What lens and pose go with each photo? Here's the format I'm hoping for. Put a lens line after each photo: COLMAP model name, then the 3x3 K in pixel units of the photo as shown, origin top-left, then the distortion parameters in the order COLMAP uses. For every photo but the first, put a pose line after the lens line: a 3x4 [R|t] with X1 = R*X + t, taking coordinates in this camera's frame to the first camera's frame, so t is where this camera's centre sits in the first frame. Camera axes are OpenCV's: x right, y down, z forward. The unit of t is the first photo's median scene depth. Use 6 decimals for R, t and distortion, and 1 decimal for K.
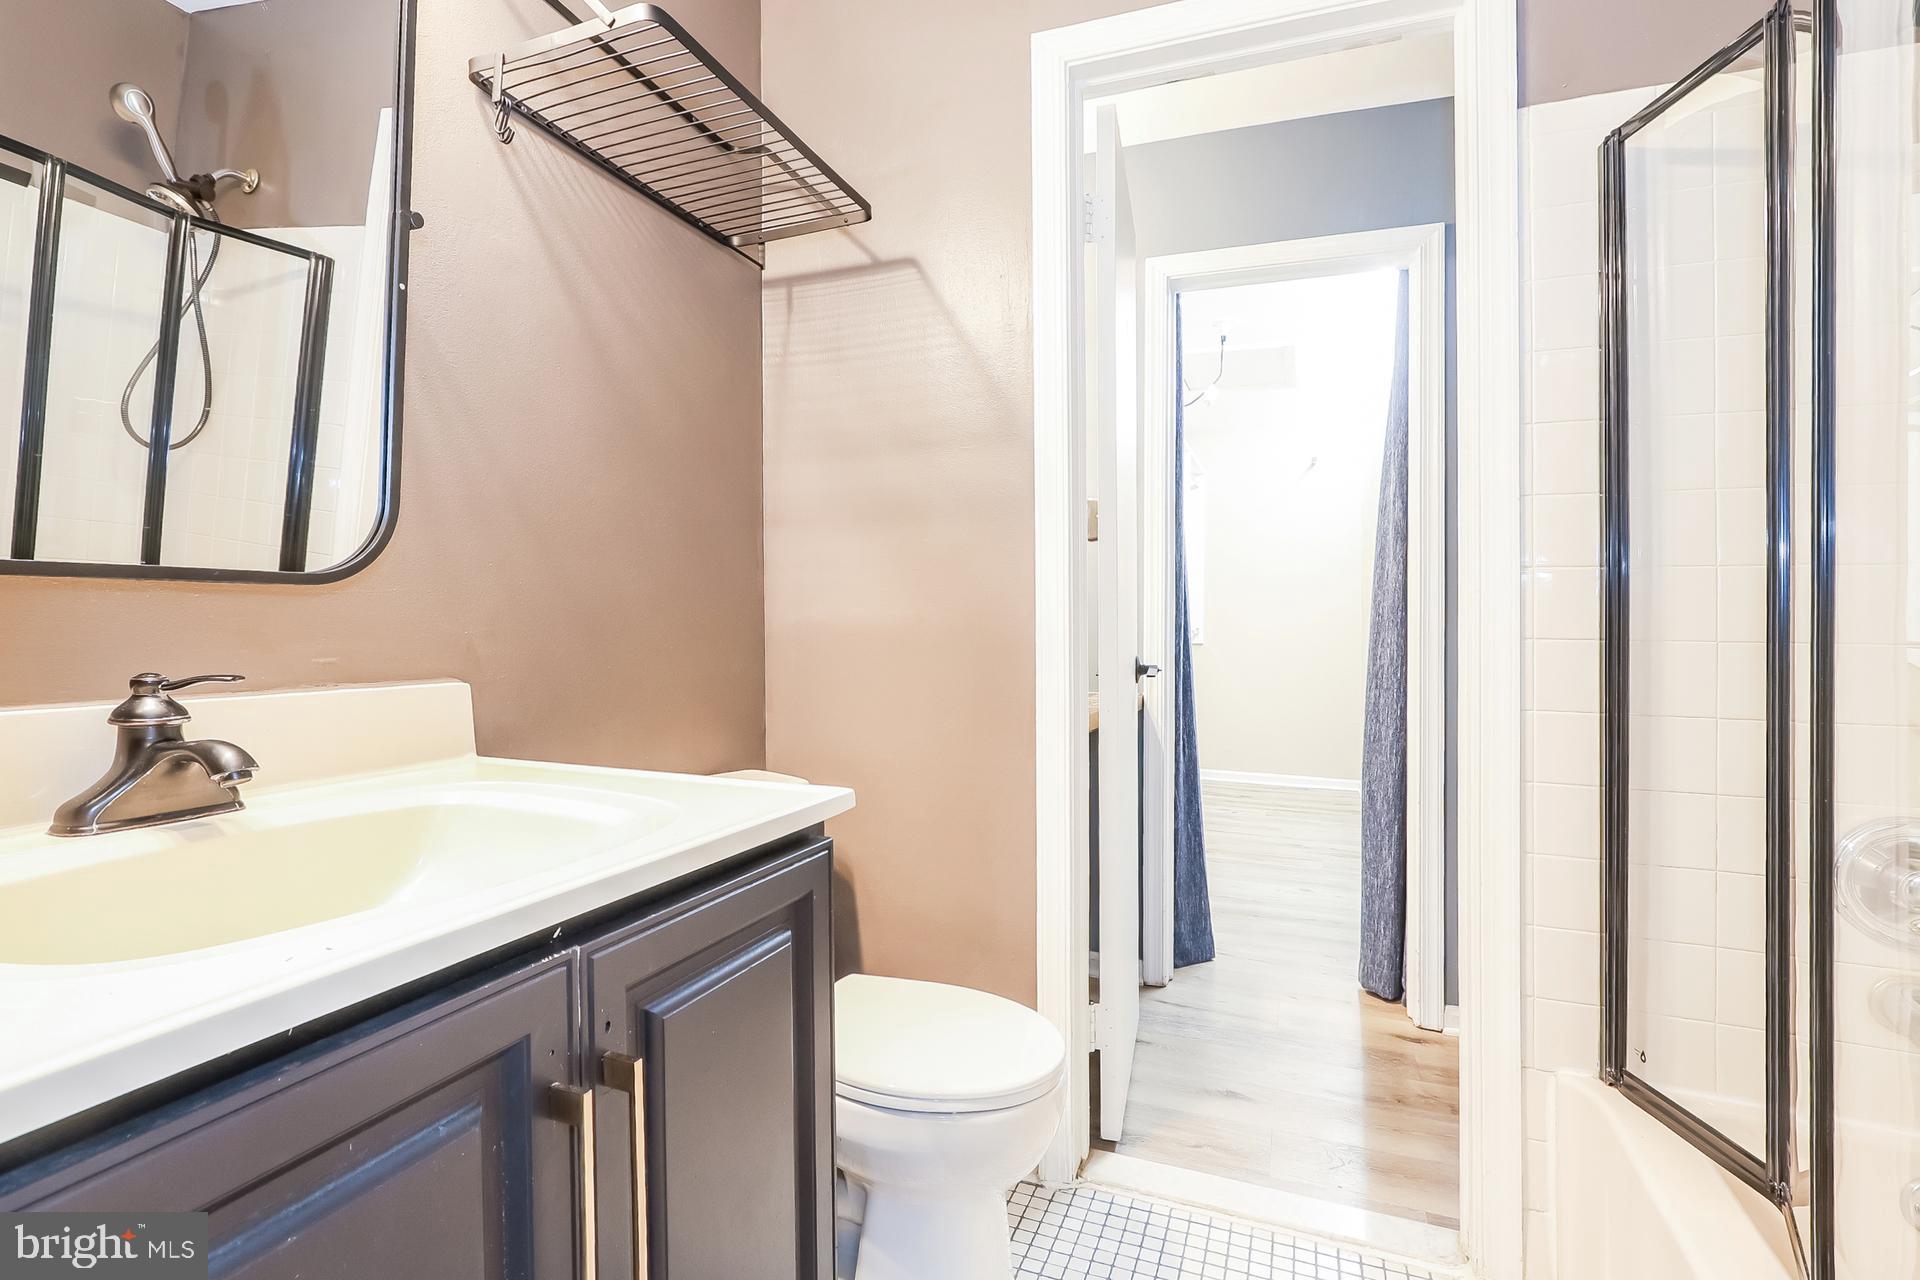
lens RADIAL K [[914.3, 0, 943.5], [0, 914.3, 633.2], [0, 0, 1]] dist [-0.020337, 0.000191]
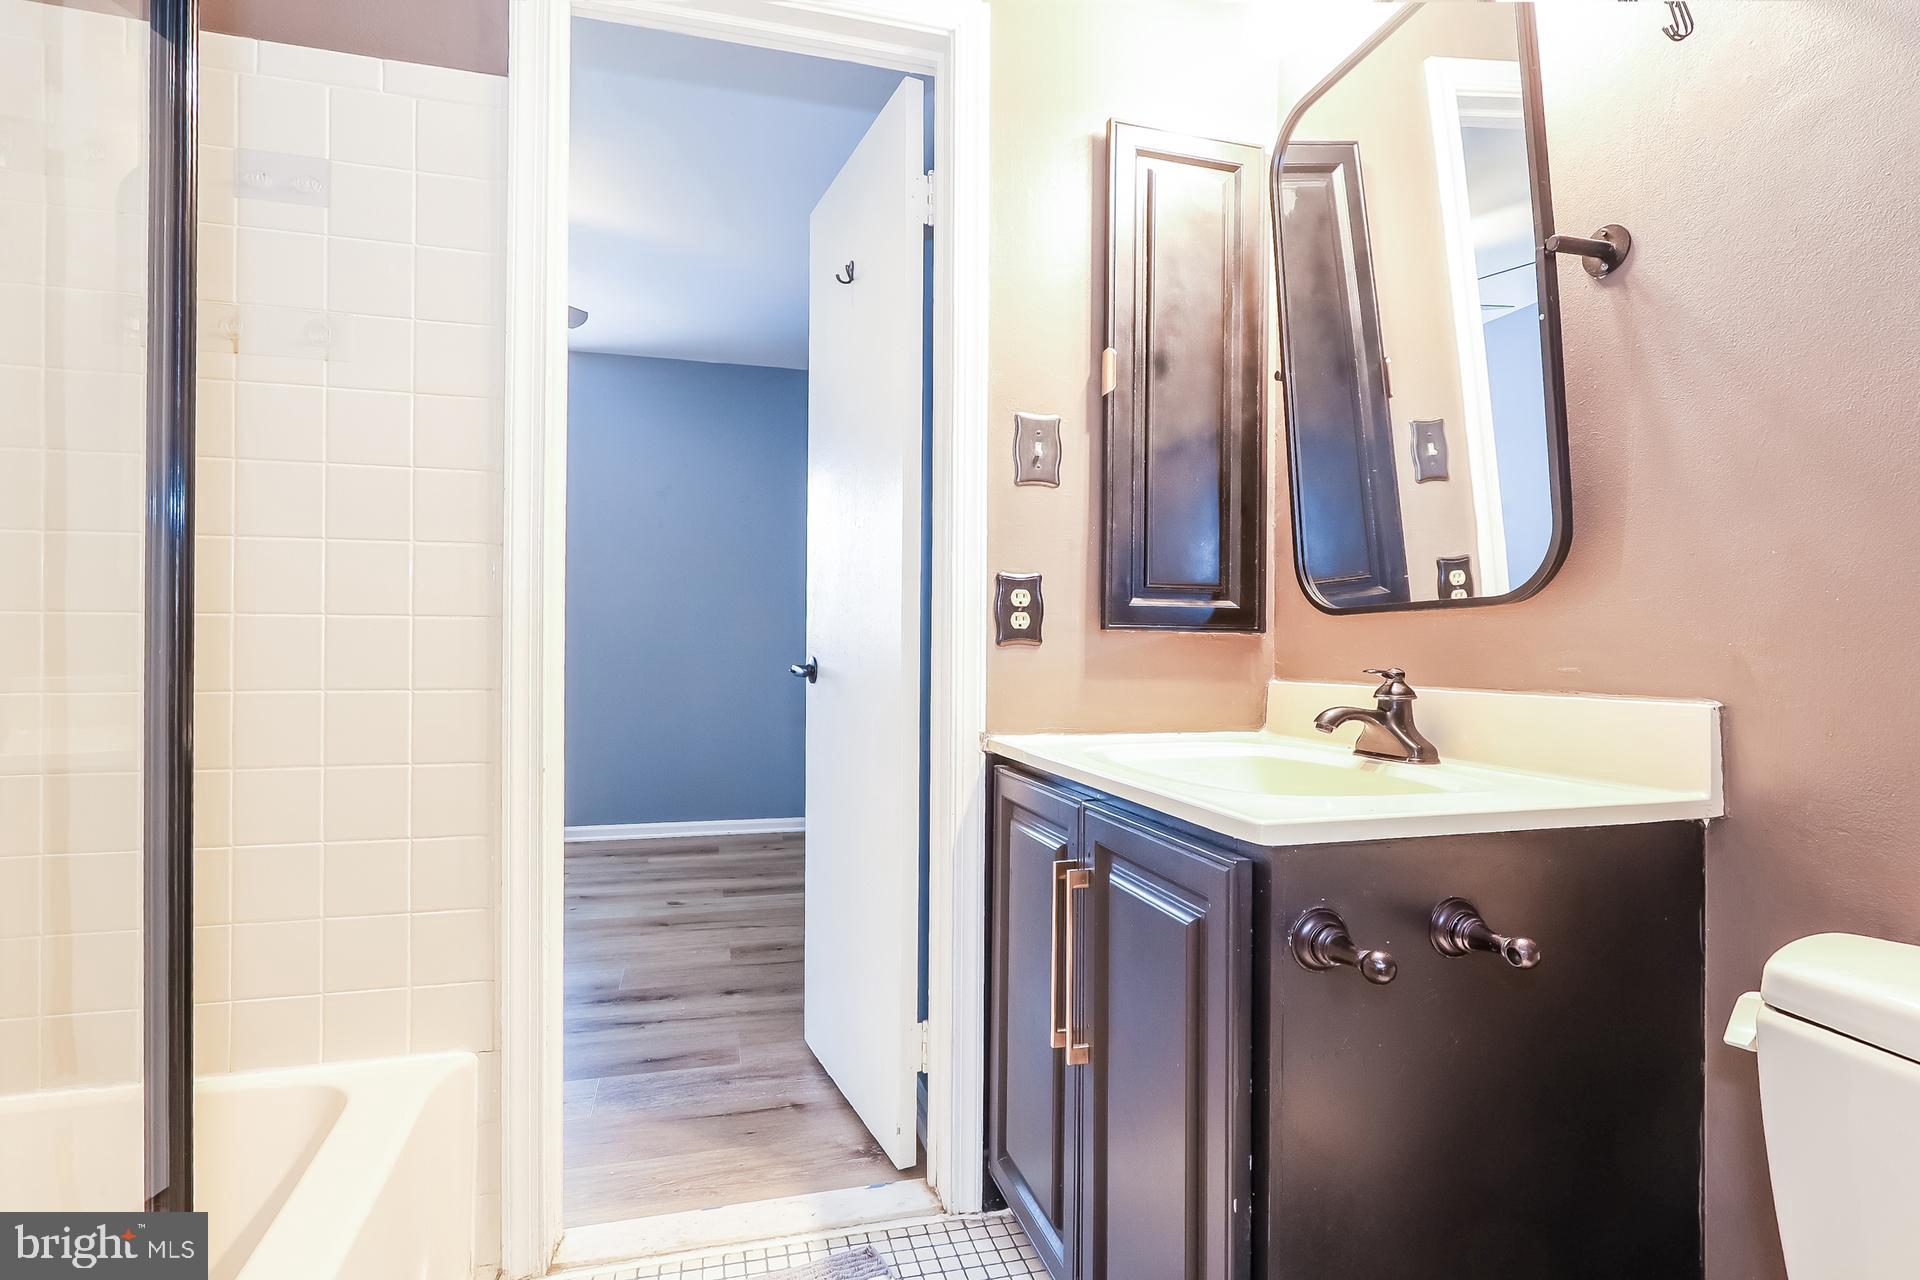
lens RADIAL K [[928.8, 0, 953.1], [0, 928.8, 645.4], [0, 0, 1]] dist [0.001798, 0.000189]
pose [[-0.781525, -0.004366, -0.623859, 0.742784], [-0.012559, 0.999883, 0.008736, 0.000102], [0.623748, 0.014663, -0.781488, 1.727741]]
